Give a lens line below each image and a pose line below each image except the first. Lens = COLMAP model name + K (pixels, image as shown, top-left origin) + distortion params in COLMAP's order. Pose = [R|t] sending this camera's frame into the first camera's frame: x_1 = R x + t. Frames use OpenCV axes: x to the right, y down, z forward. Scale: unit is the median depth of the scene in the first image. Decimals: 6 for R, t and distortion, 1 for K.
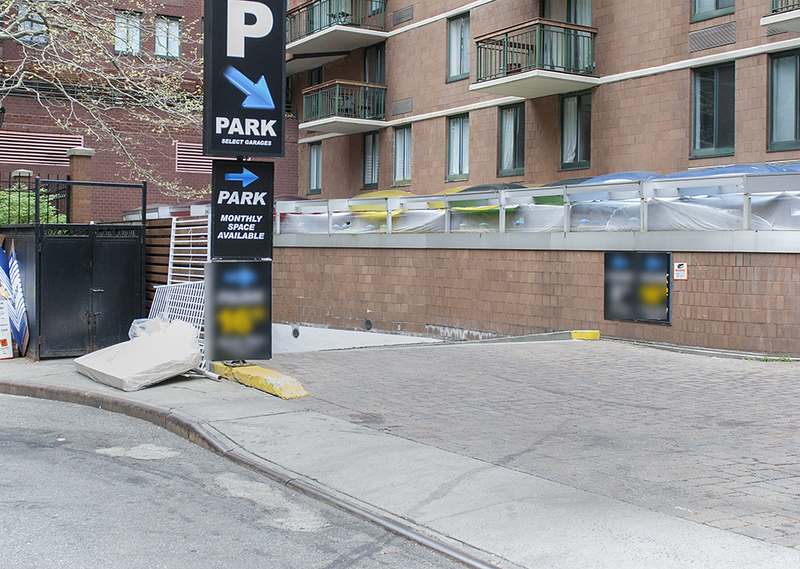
lens RADIAL K [[986.1, 0, 400.0], [0, 986.1, 284.5], [0, 0, 1]] dist [0.000816, 0.001088]
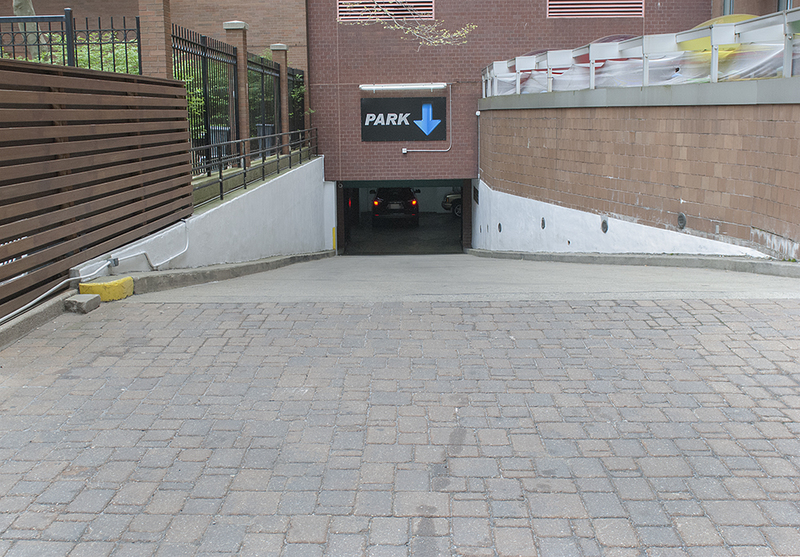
lens RADIAL K [[933.3, 0, 400.0], [0, 933.3, 278.5], [0, 0, 1]] dist [-0.012287, -0.007627]
pose [[0.845334, 0.070748, -0.529533, 0.145348], [0.004983, 0.990105, 0.140237, -0.011017], [0.534215, -0.121186, 0.836617, 0.360523]]
